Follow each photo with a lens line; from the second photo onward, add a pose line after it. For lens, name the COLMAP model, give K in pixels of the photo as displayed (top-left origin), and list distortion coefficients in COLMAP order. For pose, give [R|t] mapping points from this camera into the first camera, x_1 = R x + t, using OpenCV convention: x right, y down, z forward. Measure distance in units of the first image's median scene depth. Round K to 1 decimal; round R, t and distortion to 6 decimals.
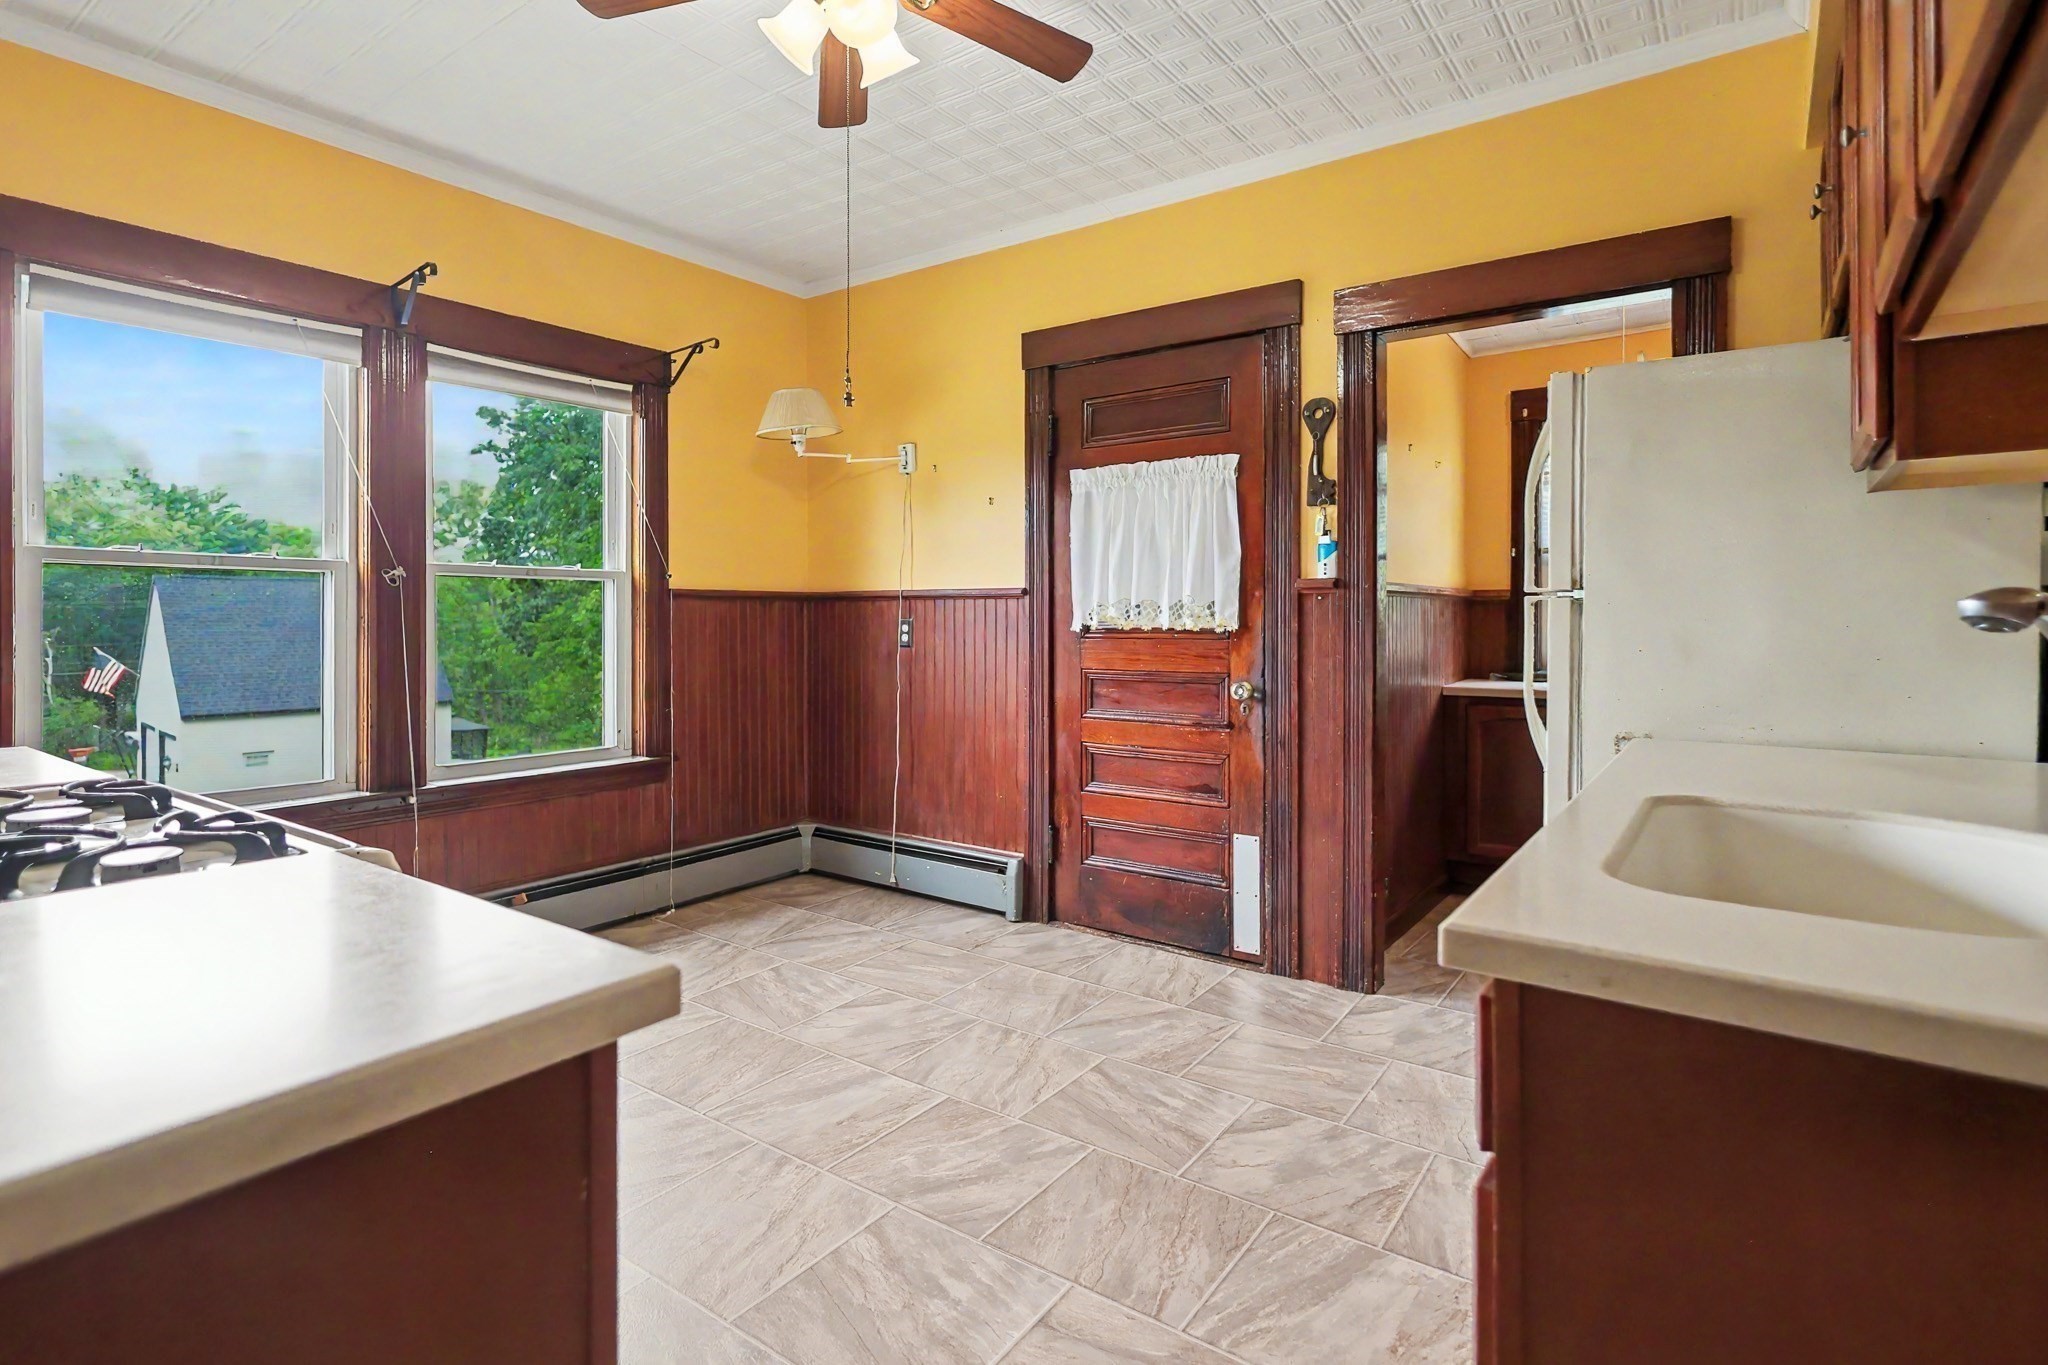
lens RADIAL K [[1016.7, 0, 1021.2], [0, 1016.7, 611.4], [0, 0, 1]] dist [-0.000981, -0.000068]
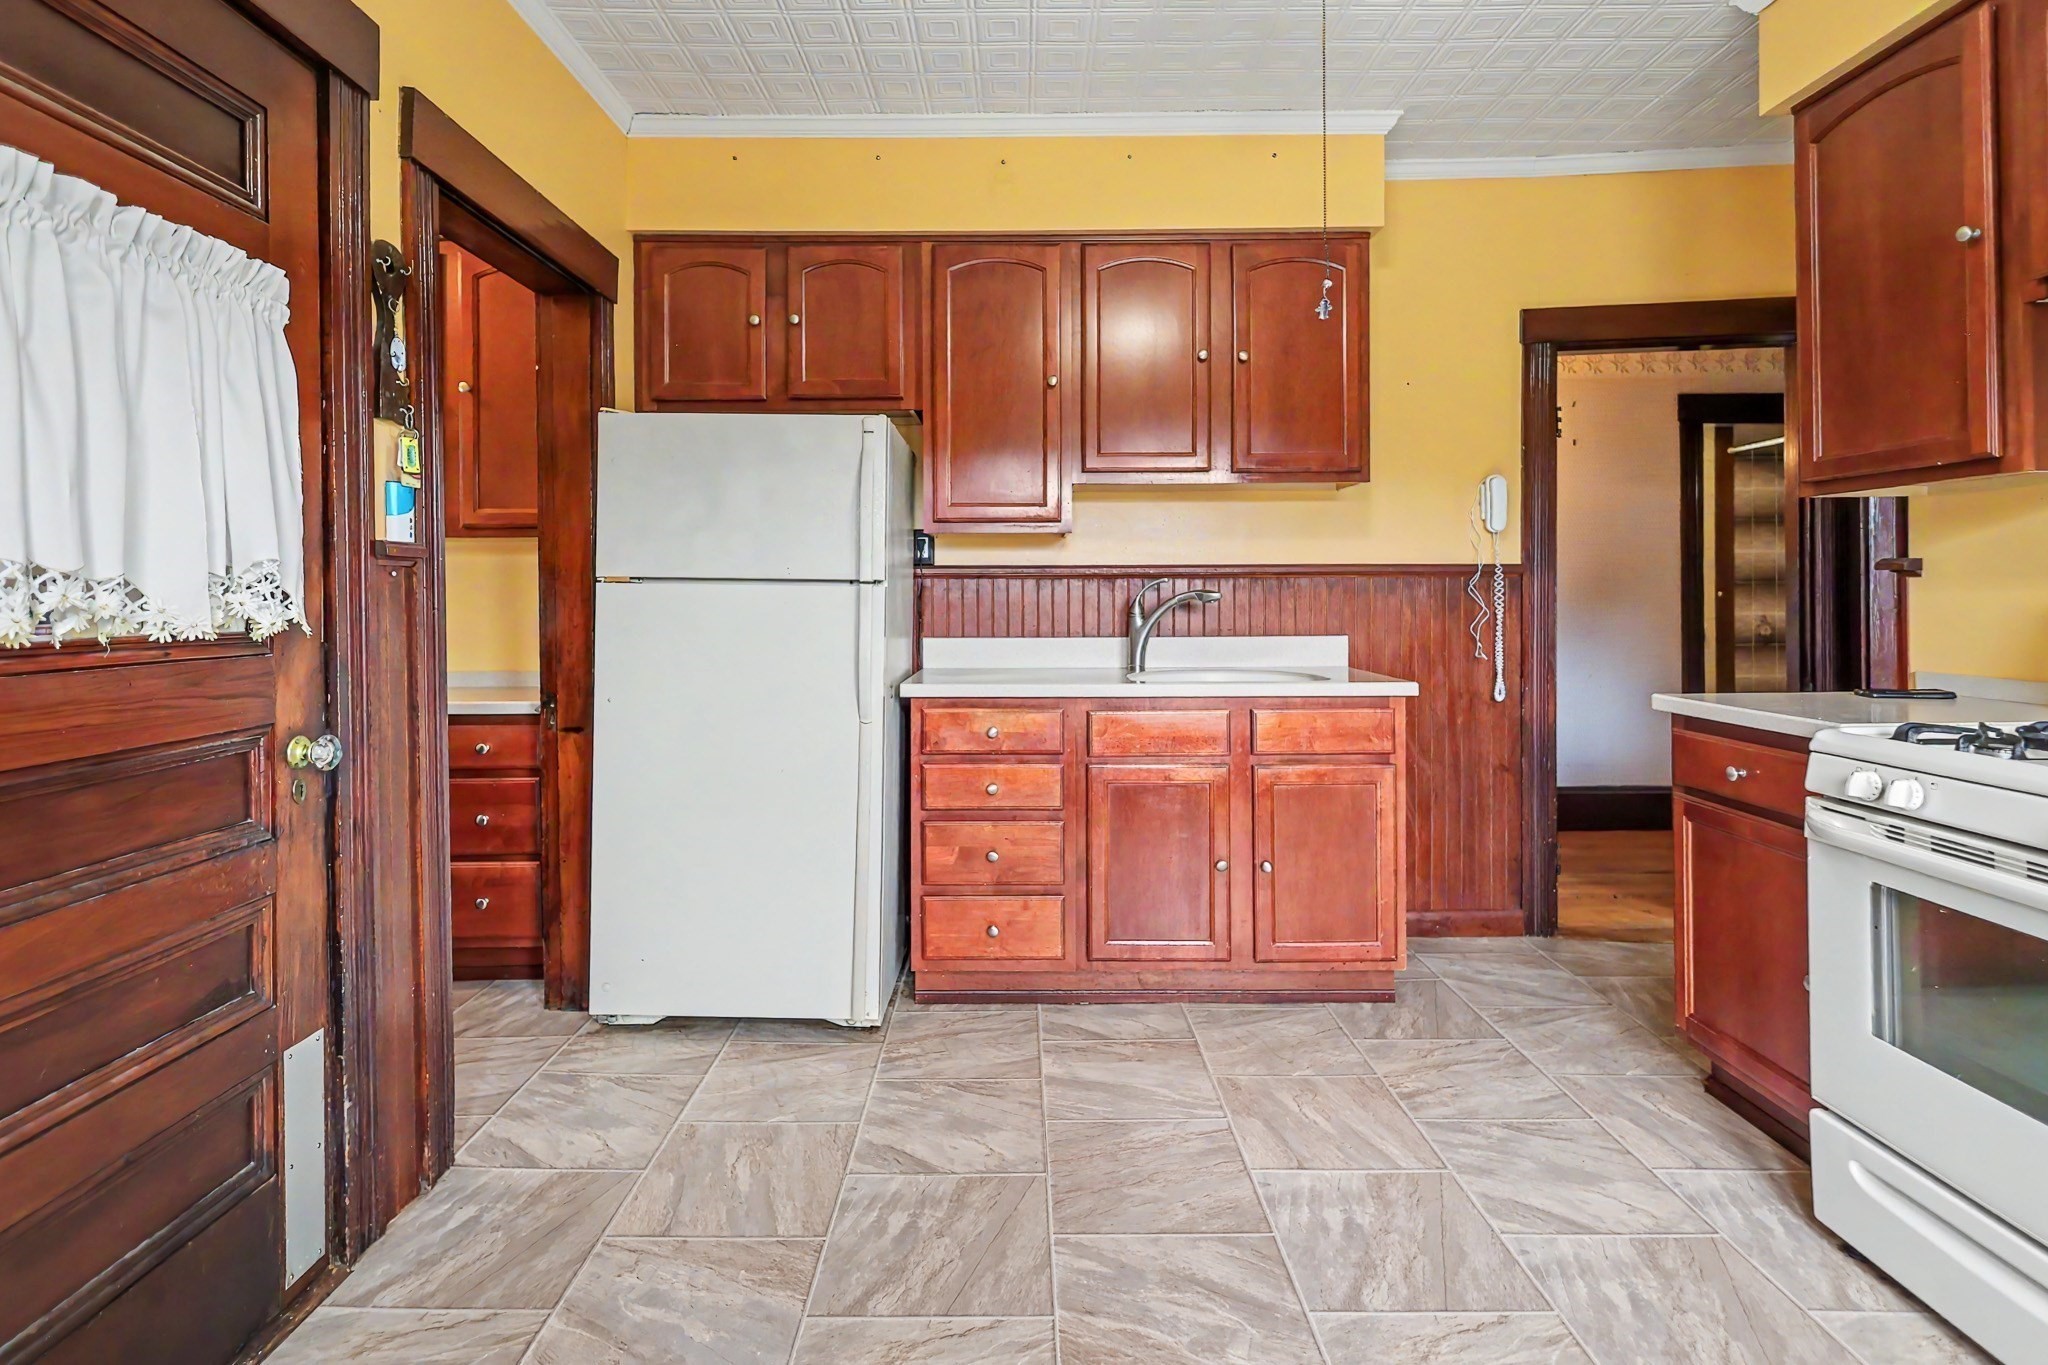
lens RADIAL K [[1016.7, 0, 1021.2], [0, 1016.7, 611.4], [0, 0, 1]] dist [-0.000981, -0.000068]
pose [[-0.585284, -0.007138, 0.810797, -0.578210], [-0.000395, 0.999964, 0.008518, 0.004364], [-0.810828, 0.004665, -0.585266, 1.478136]]
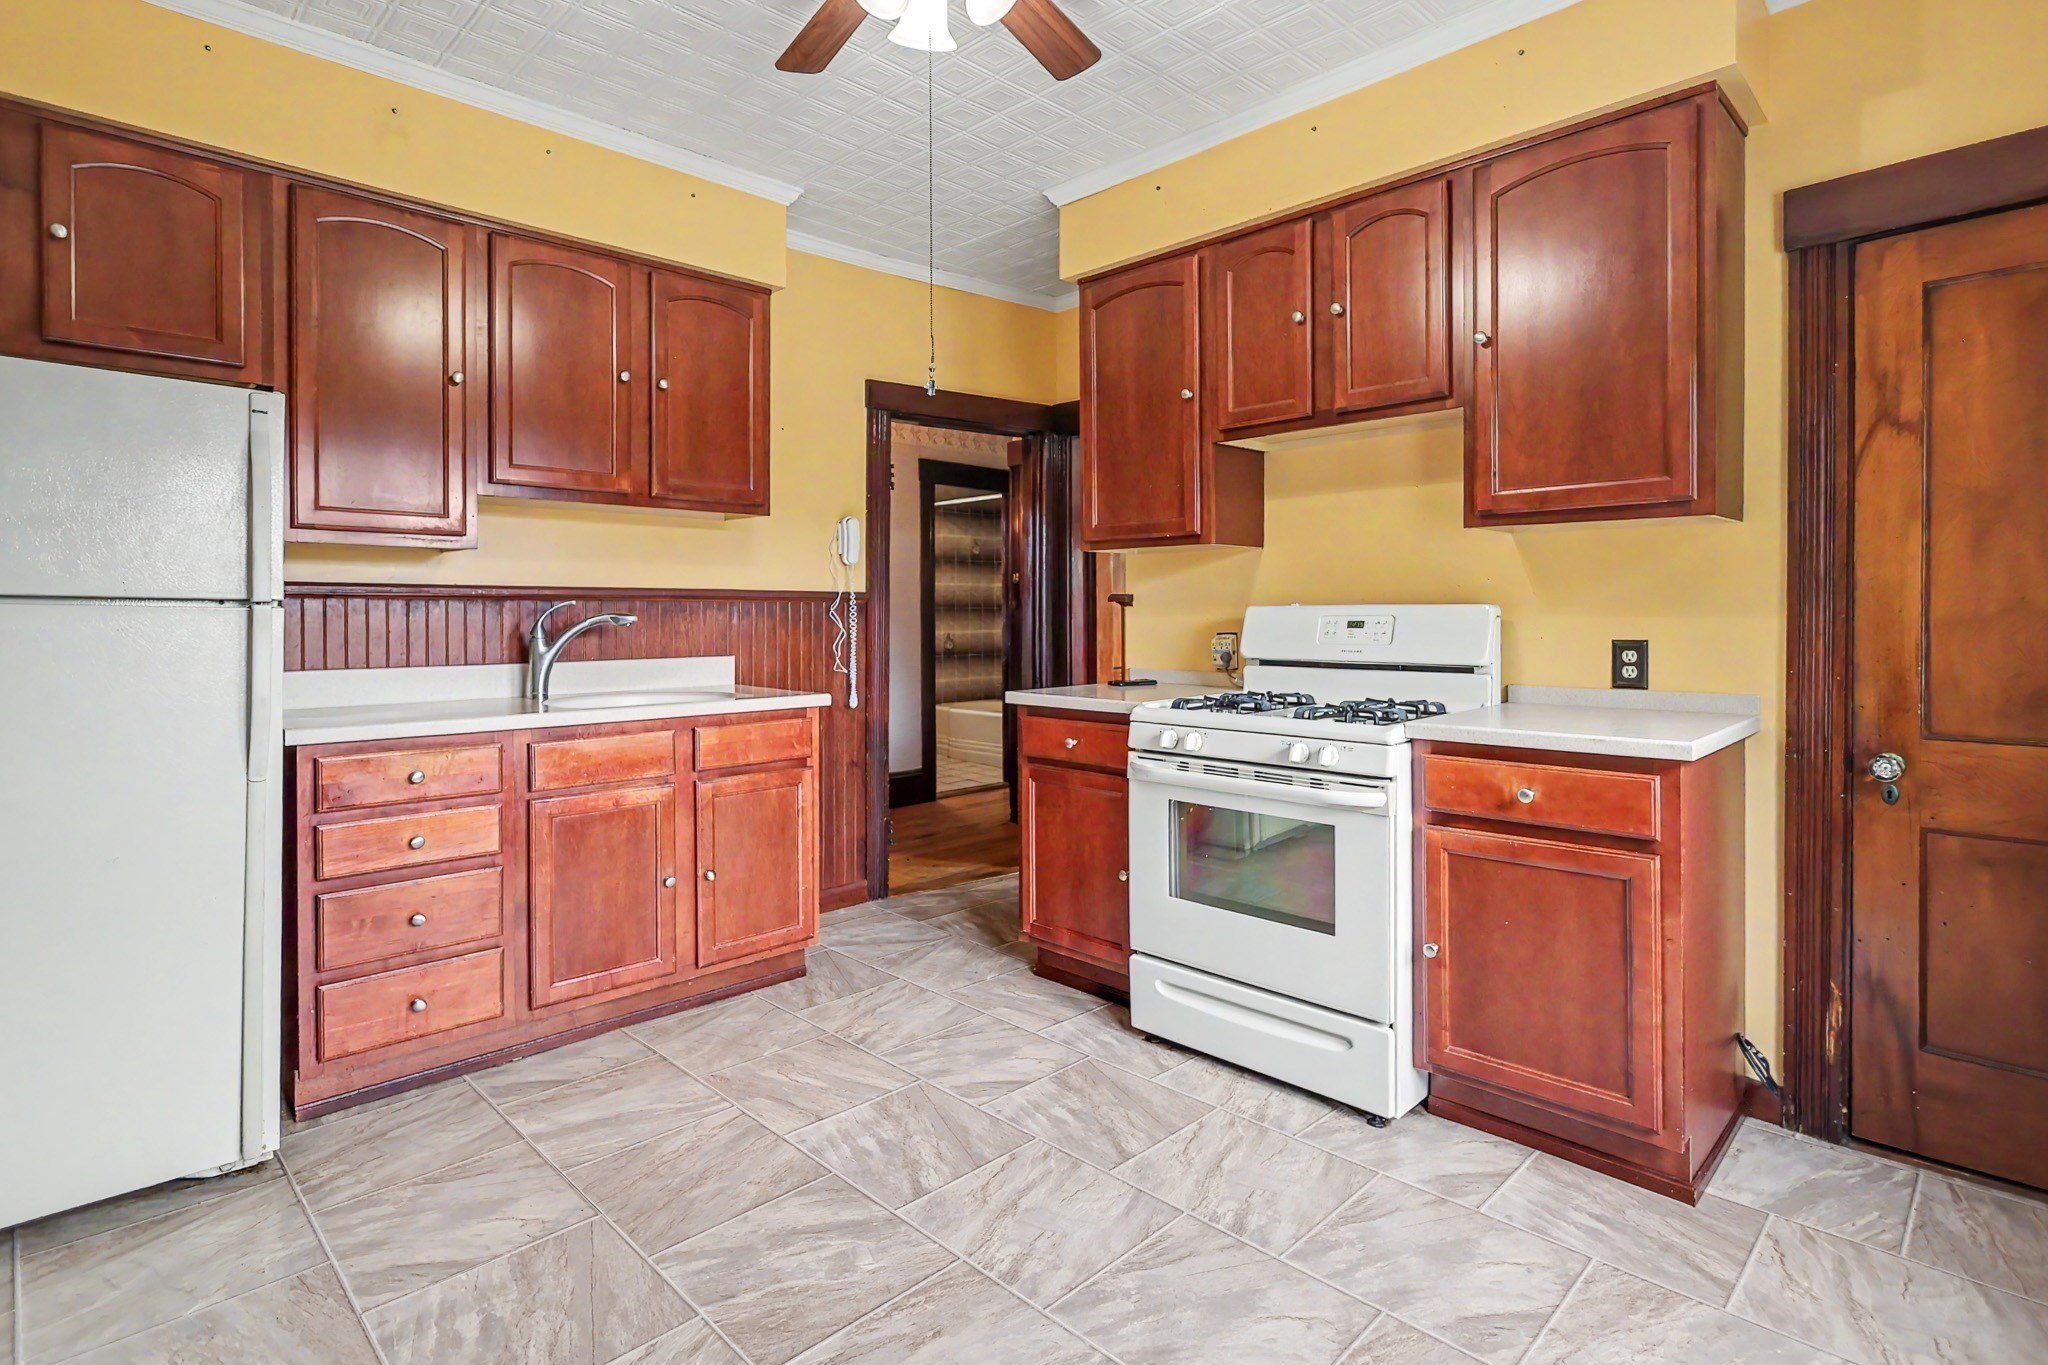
lens RADIAL K [[1014.4, 0, 1023.2], [0, 1014.4, 648.1], [0, 0, 1]] dist [-0.001066, 0.000190]
pose [[-0.986005, -0.000047, 0.166717, -0.366956], [0.004222, 0.999672, 0.025251, 0.001777], [-0.166663, 0.025602, -0.985681, 1.726035]]
